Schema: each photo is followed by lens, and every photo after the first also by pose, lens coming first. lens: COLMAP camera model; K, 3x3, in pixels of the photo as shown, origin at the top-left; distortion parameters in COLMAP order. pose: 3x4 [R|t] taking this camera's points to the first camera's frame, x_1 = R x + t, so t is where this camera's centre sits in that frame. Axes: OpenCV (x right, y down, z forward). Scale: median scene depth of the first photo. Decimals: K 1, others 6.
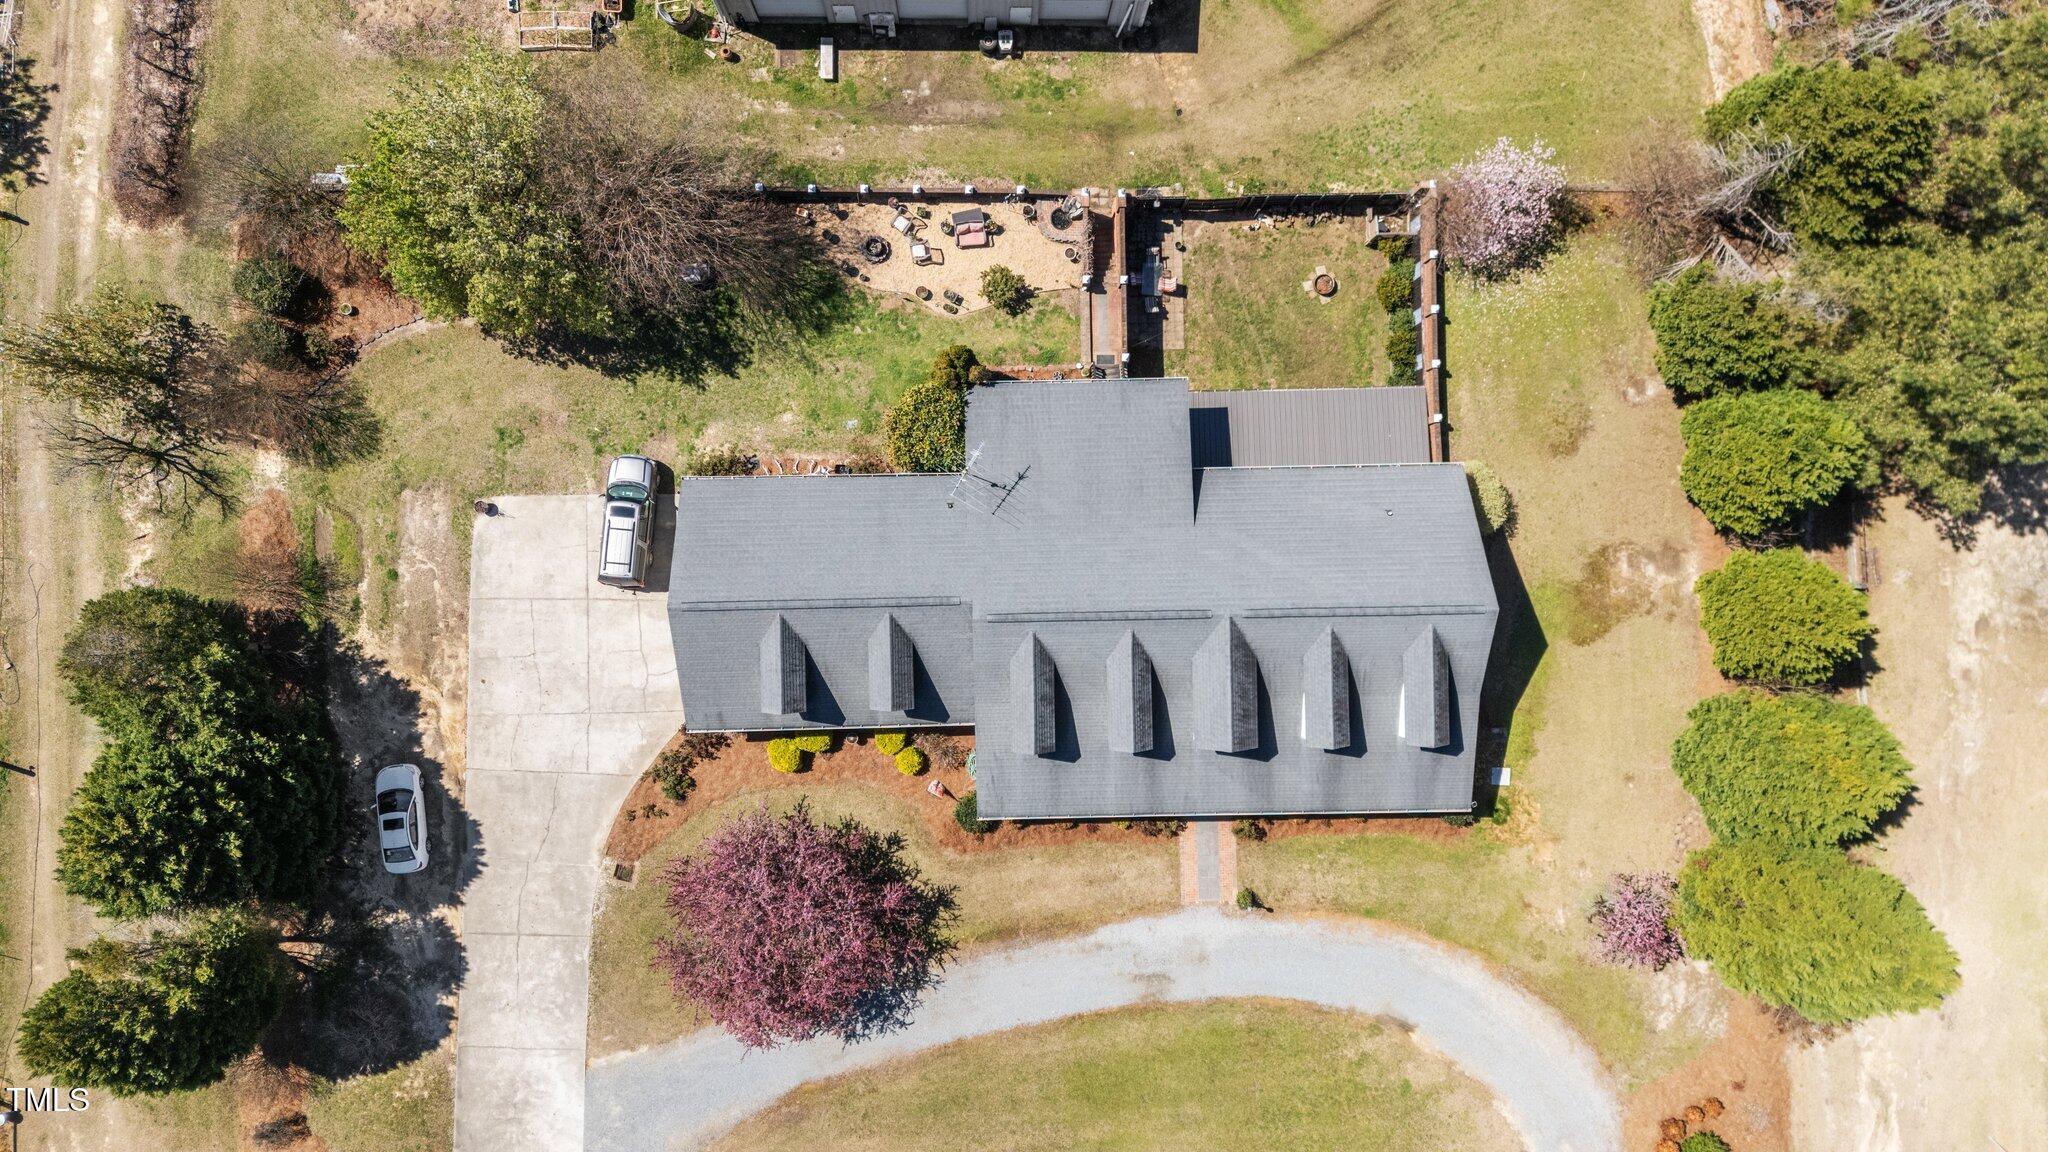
lens RADIAL K [[1500.2, 0, 1011.8], [0, 1500.2, 561.4], [0, 0, 1]] dist [0.068152, -0.080906]
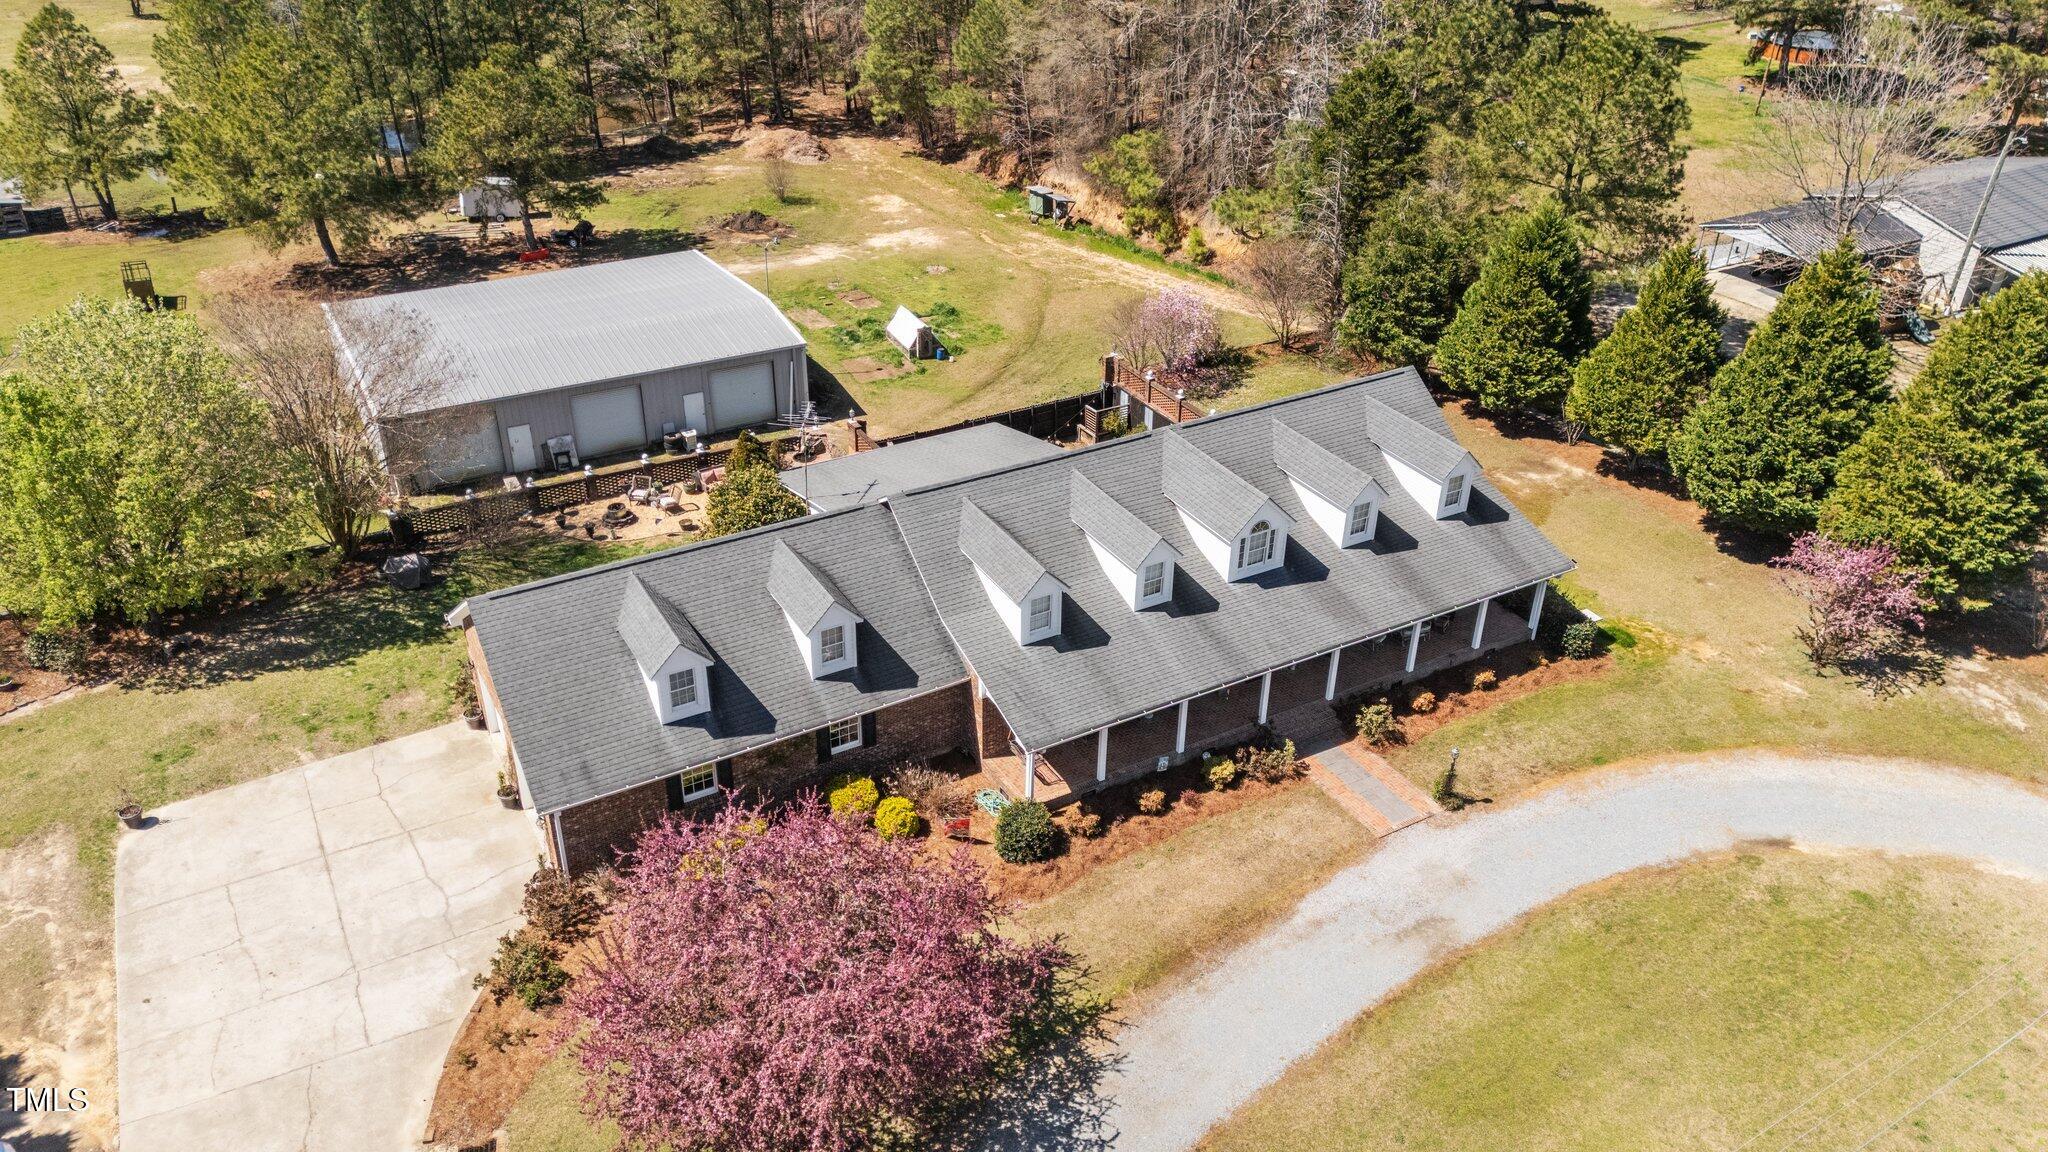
lens RADIAL K [[1482.6, 0, 1024.0], [0, 1482.6, 576.0], [0, 0, 1]] dist [0.066354, -0.056980]
pose [[0.874330, -0.269235, 0.403807, -0.245080], [0.485120, 0.460234, -0.743534, 0.575011], [0.014340, 0.845989, 0.533007, 0.563925]]
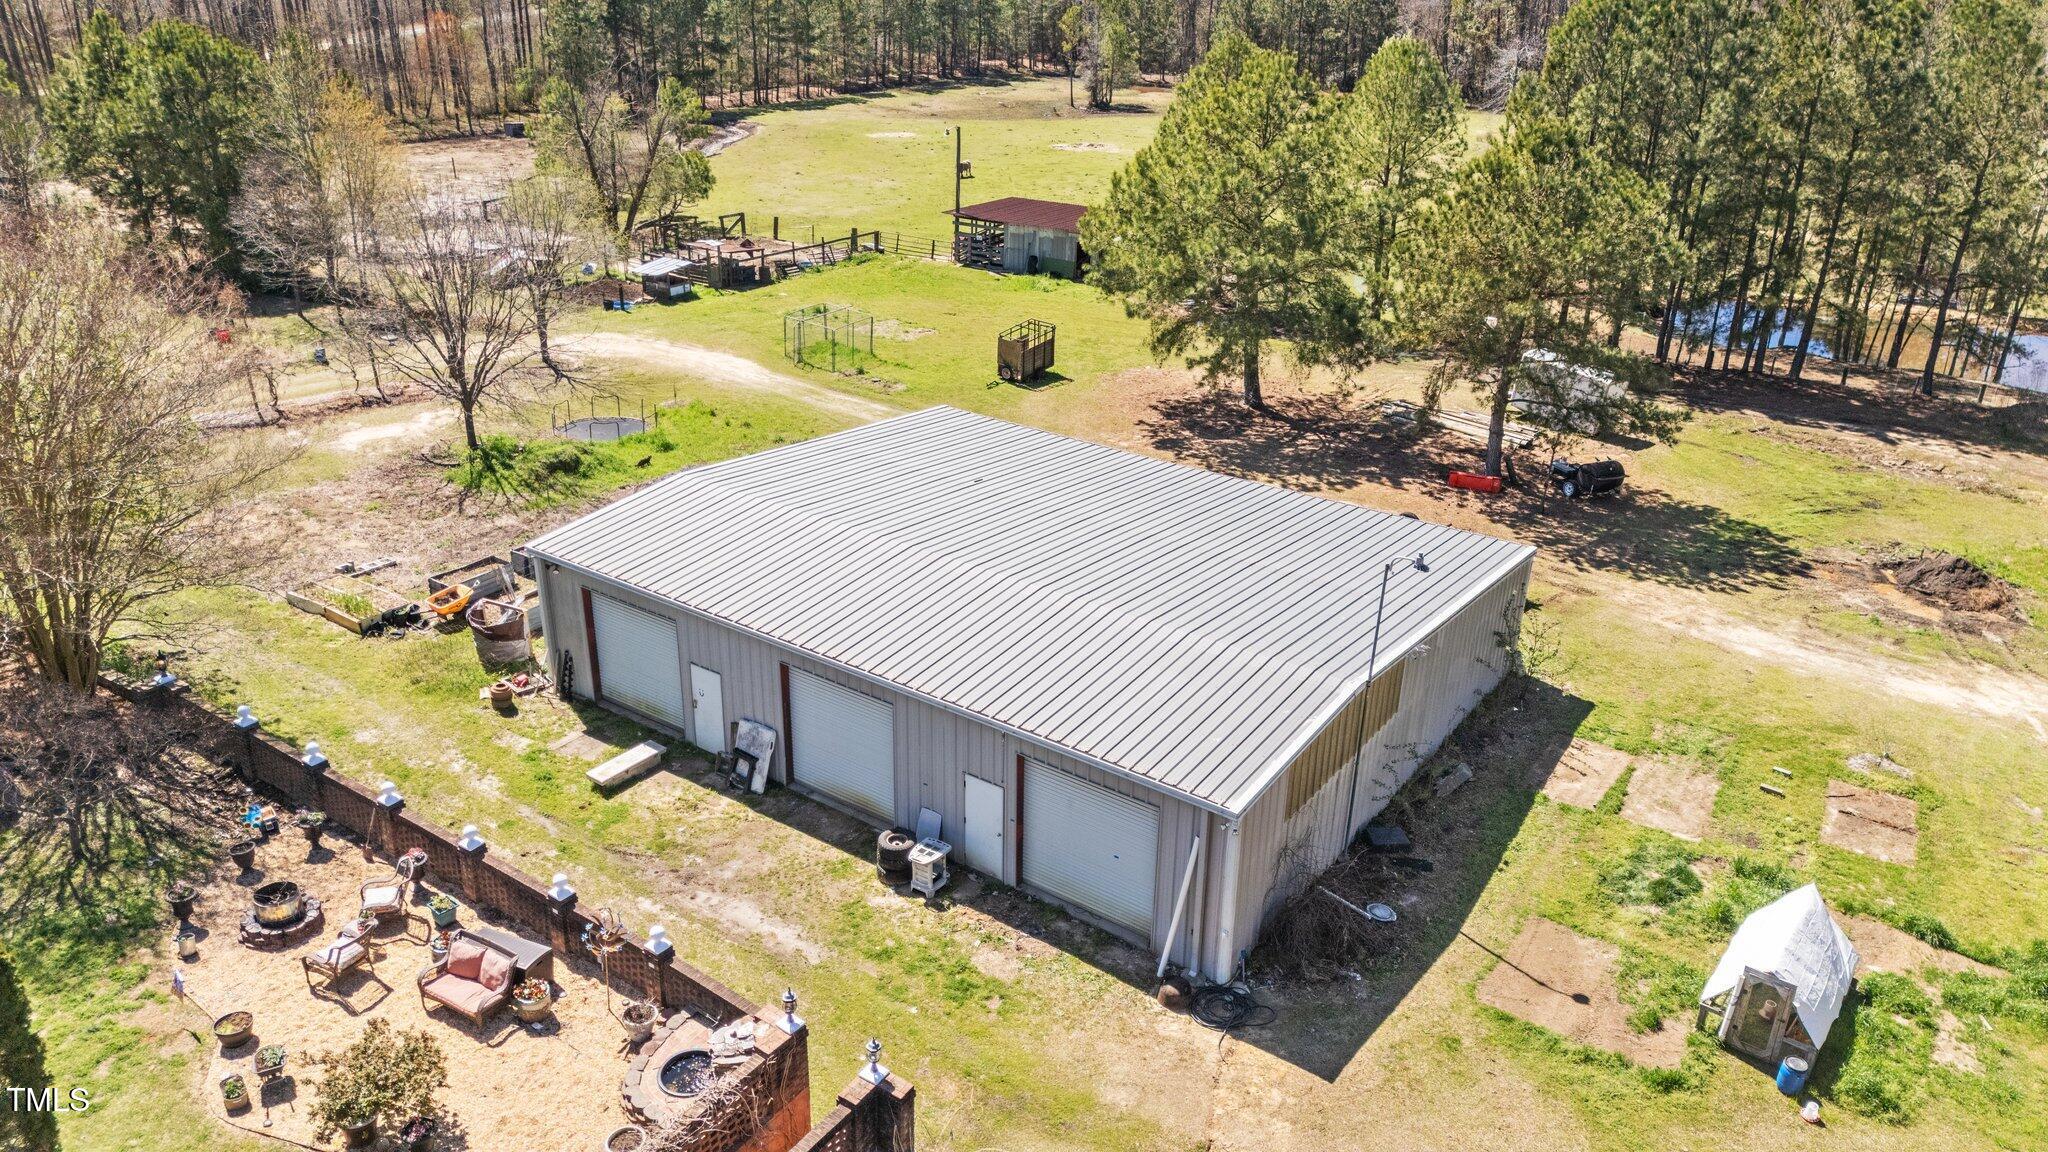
lens RADIAL K [[1500.2, 0, 1011.8], [0, 1500.2, 561.4], [0, 0, 1]] dist [0.068152, -0.080906]
pose [[0.811555, 0.214150, -0.543616, 0.243301], [-0.584162, 0.315768, -0.747693, -0.059074], [0.011538, 0.924354, 0.381362, 0.776474]]
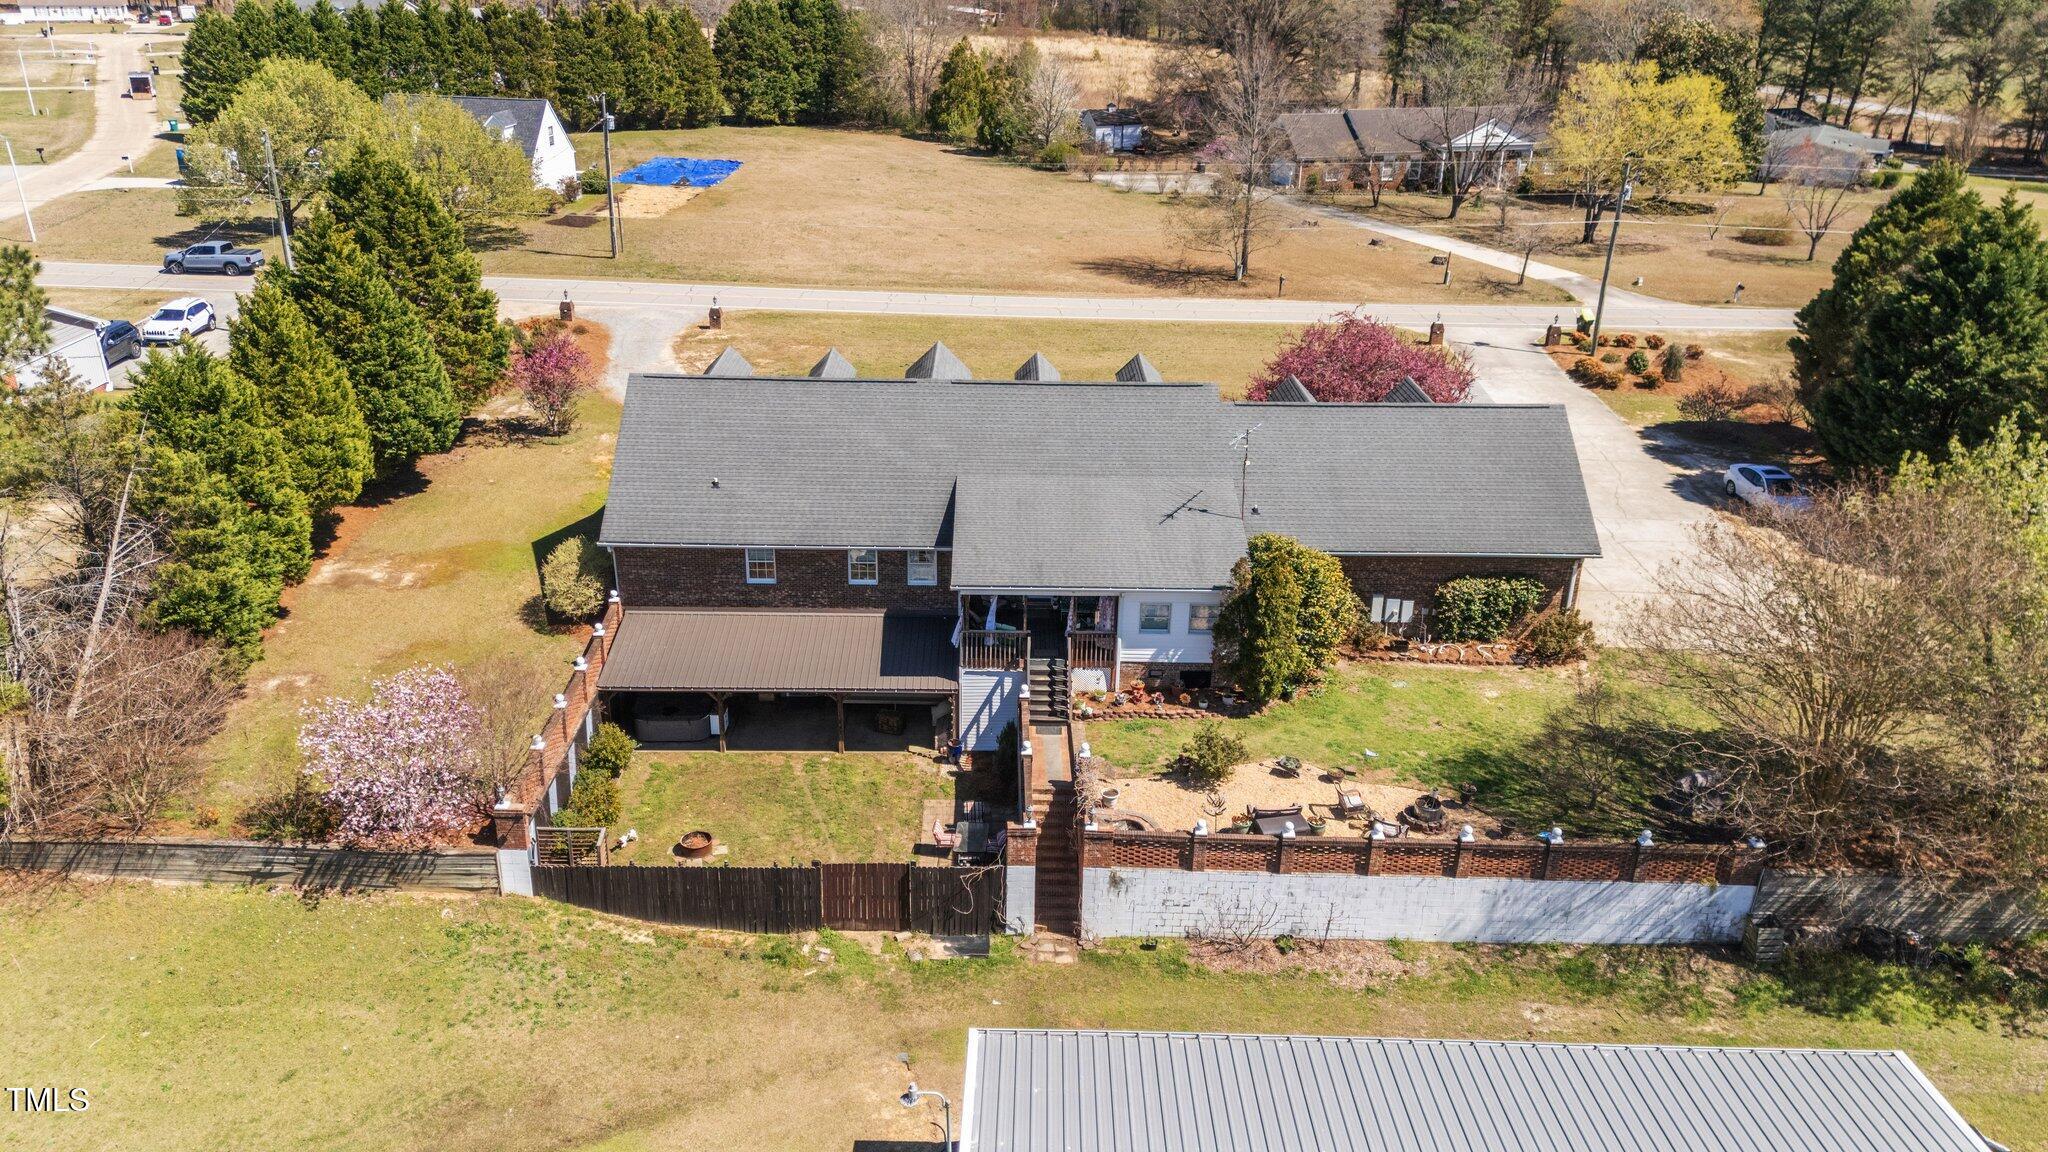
lens RADIAL K [[1500.2, 0, 1011.8], [0, 1500.2, 561.4], [0, 0, 1]] dist [0.068152, -0.080906]
pose [[-0.999145, -0.040585, -0.007860, 0.088159], [0.008688, -0.392044, 0.919906, -0.738931], [-0.040416, 0.919051, 0.392061, 0.661170]]
